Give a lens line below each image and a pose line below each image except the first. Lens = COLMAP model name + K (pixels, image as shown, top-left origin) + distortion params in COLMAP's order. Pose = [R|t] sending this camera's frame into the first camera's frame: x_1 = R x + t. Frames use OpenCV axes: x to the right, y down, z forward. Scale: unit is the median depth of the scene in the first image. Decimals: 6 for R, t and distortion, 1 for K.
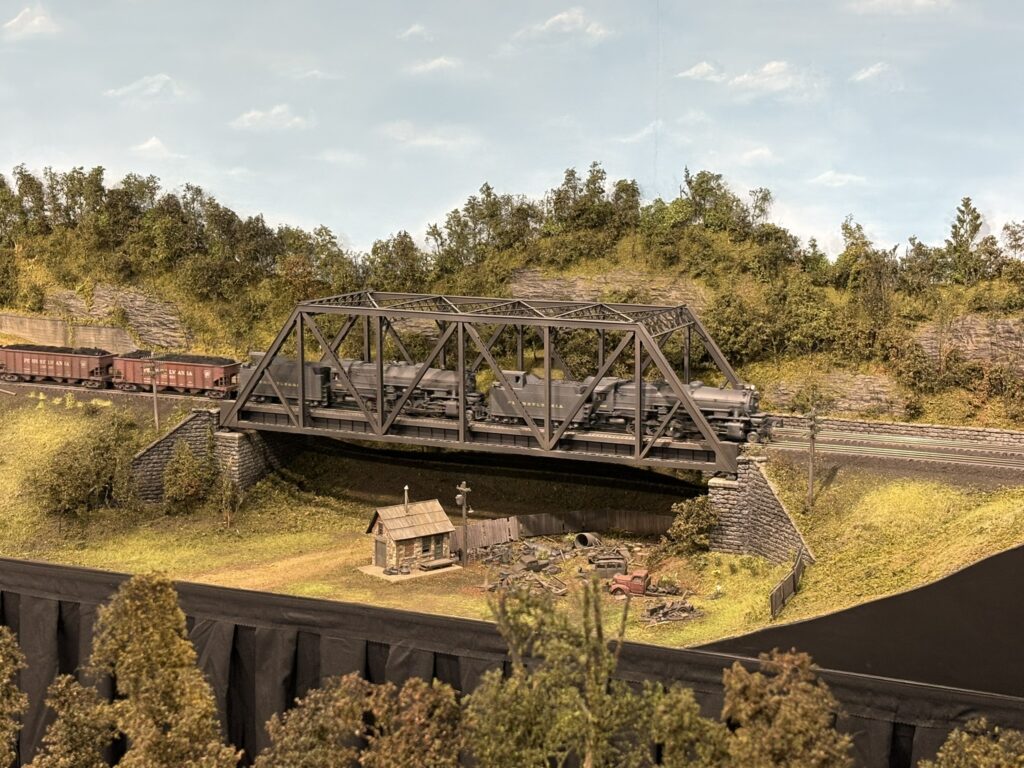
lens RADIAL K [[1741.5, 0, 512.0], [0, 1741.5, 384.0], [0, 0, 1]] dist [0.304238, -1.594559]
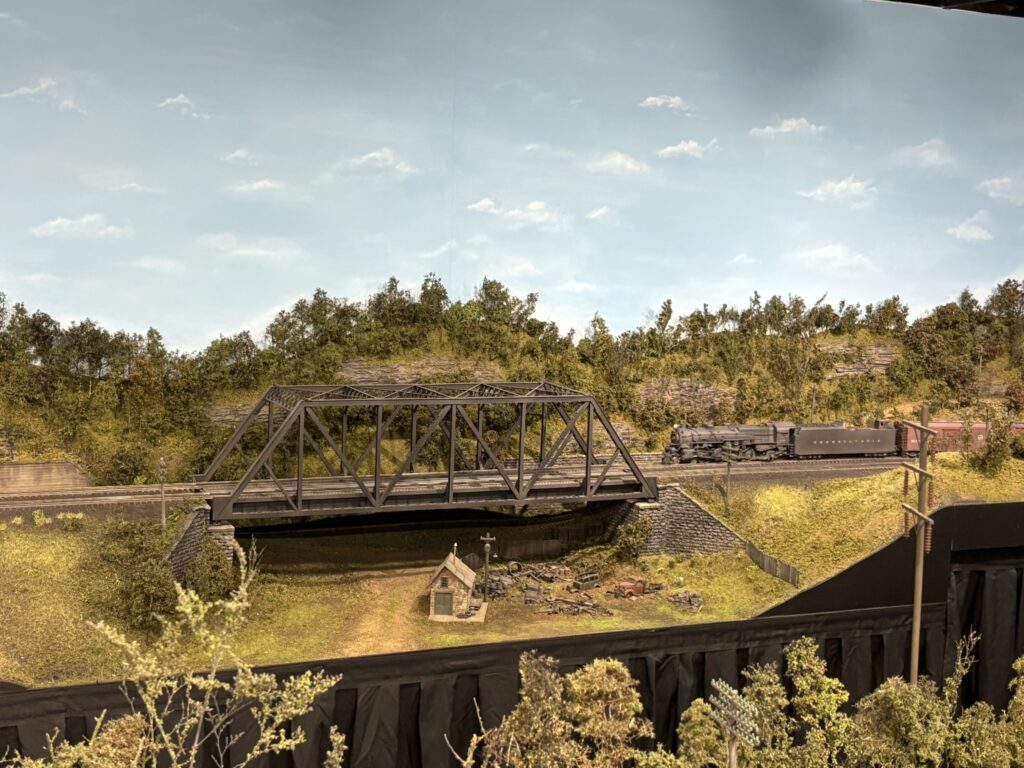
lens RADIAL K [[1432.1, 0, 512.0], [0, 1432.1, 384.0], [0, 0, 1]] dist [0.260267, -1.123639]
pose [[0.642558, -0.060076, 0.763878, -0.697910], [0.080377, 0.996706, 0.010775, -0.052214], [-0.762009, 0.054475, 0.645271, 0.285854]]
